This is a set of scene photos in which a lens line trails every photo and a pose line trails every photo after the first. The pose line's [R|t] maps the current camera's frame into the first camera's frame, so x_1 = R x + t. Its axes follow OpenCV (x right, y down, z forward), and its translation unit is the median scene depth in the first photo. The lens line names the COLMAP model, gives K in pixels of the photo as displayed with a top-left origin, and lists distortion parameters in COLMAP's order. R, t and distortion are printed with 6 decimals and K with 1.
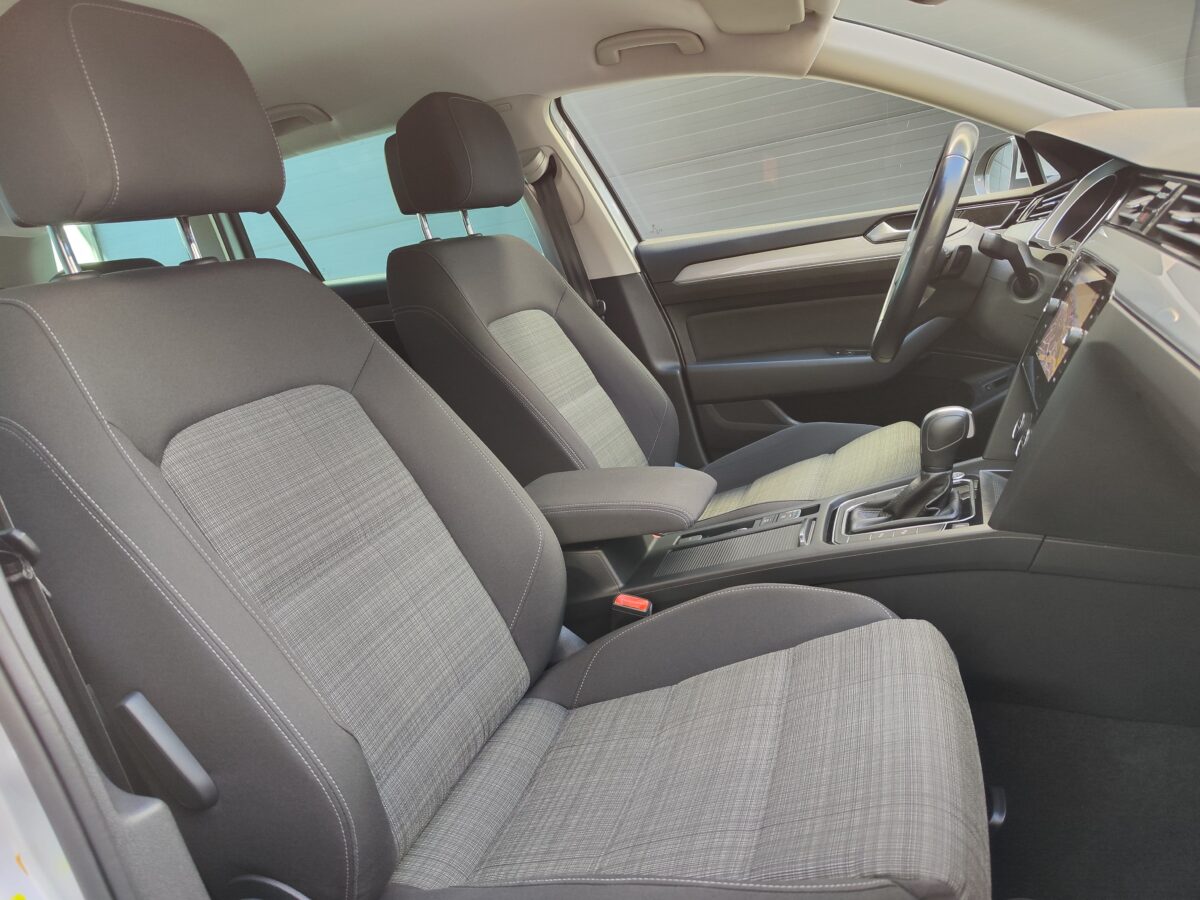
lens RADIAL K [[807.4, 0, 597.1], [0, 807.4, 465.9], [0, 0, 1]] dist [0.003824, 0.000076]
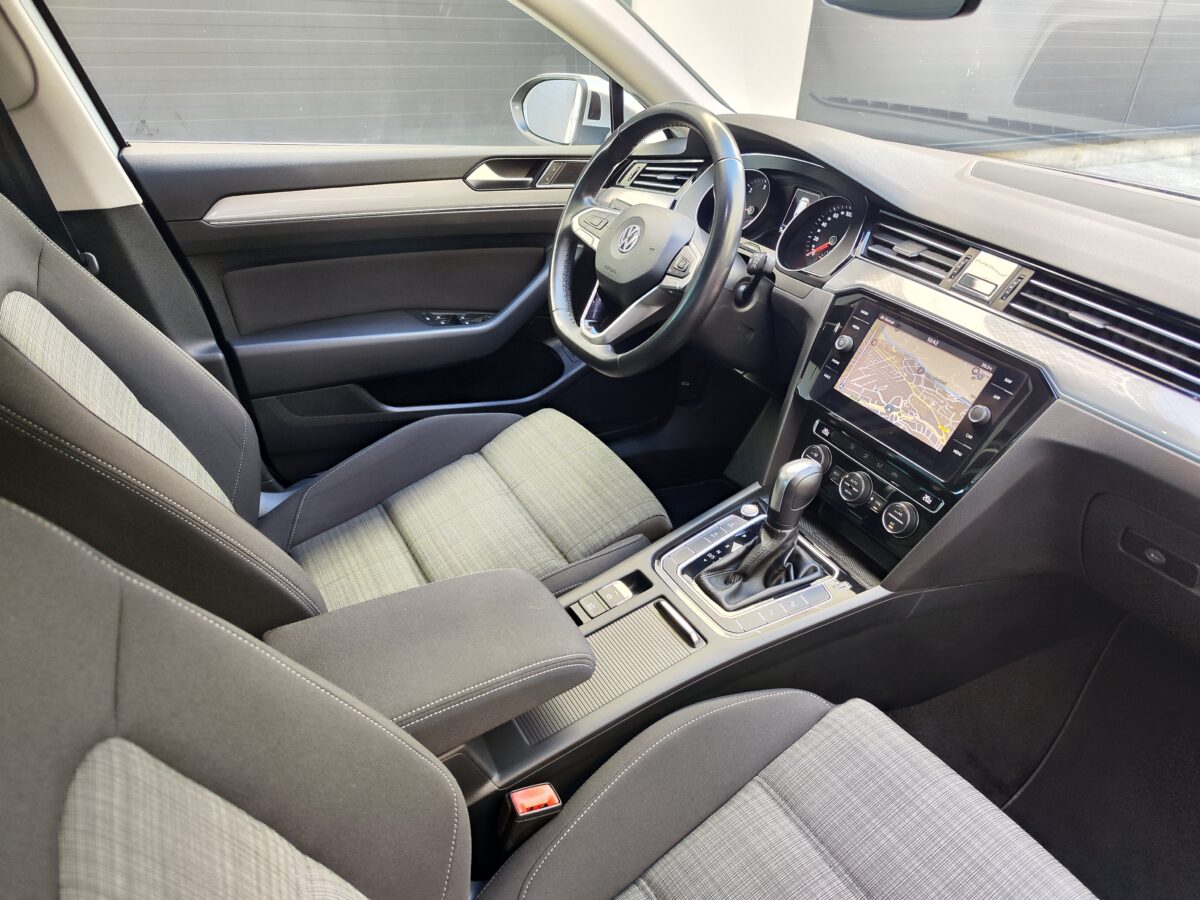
lens RADIAL K [[807.4, 0, 597.1], [0, 807.4, 465.9], [0, 0, 1]] dist [0.003824, 0.000076]
pose [[0.618700, -0.217198, 0.755007, -0.254433], [0.060829, 0.971383, 0.229597, -0.176807], [-0.783269, -0.096125, 0.614207, 0.355652]]
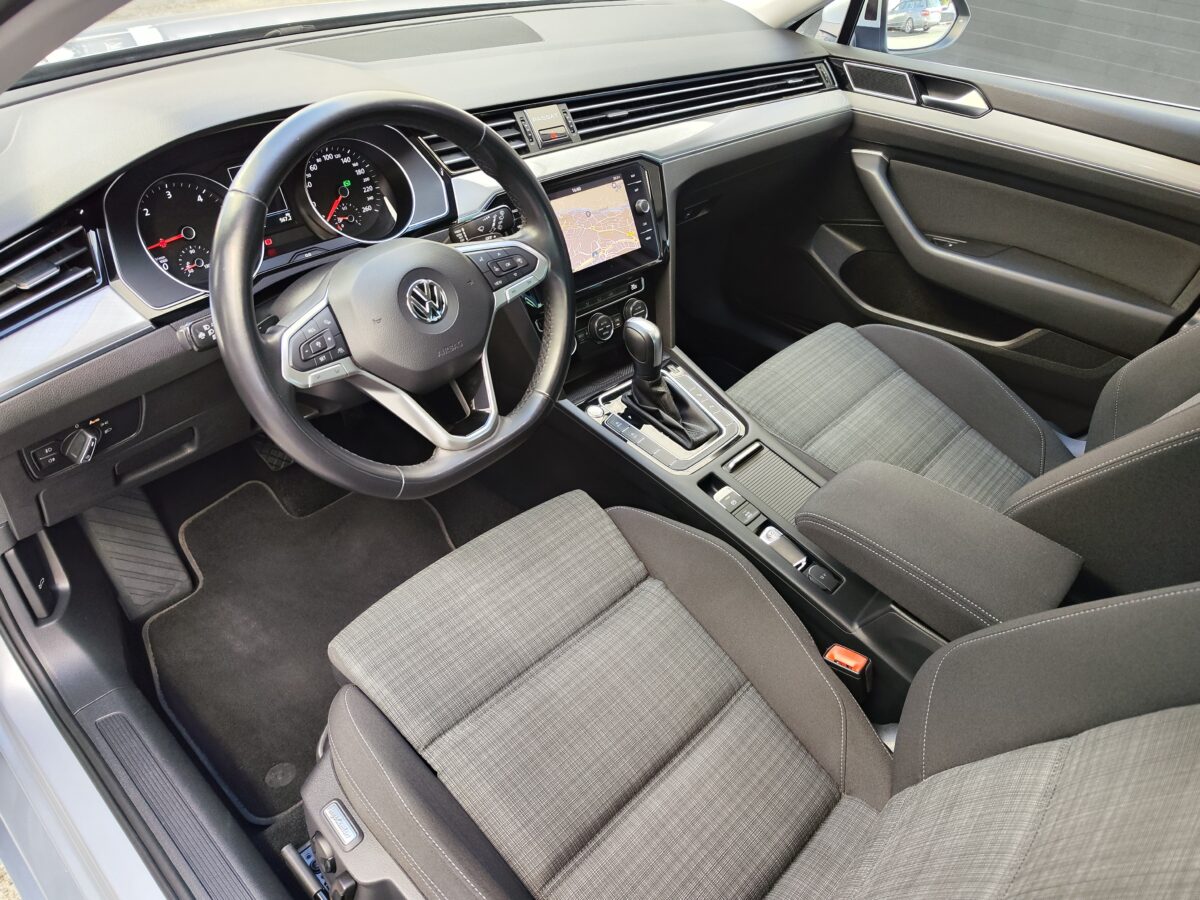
lens RADIAL K [[793.0, 0, 600.0], [0, 793.0, 450.0], [0, 0, 1]] dist [0.129162, -0.323864]
pose [[-0.914688, -0.143164, 0.377956, 0.025602], [0.208006, 0.635049, 0.743940, -0.462936], [-0.346525, 0.759090, -0.551093, 1.031070]]
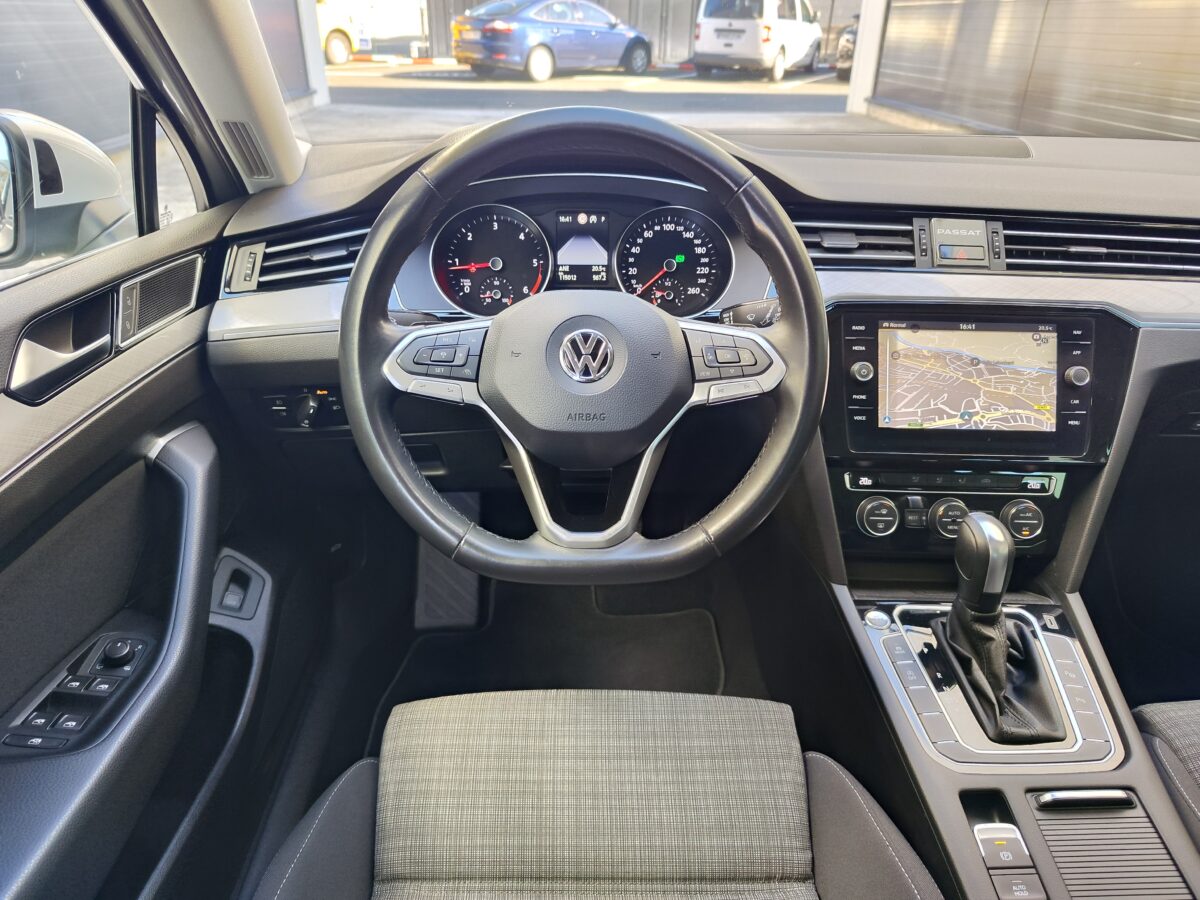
lens RADIAL K [[825.4, 0, 593.3], [0, 825.4, 451.6], [0, 0, 1]] dist [0.004407, 0.001187]
pose [[-0.377322, -0.274011, 0.884616, -0.048425], [0.301100, 0.867027, 0.396993, -0.314232], [-0.875767, 0.416152, -0.244643, 0.862922]]
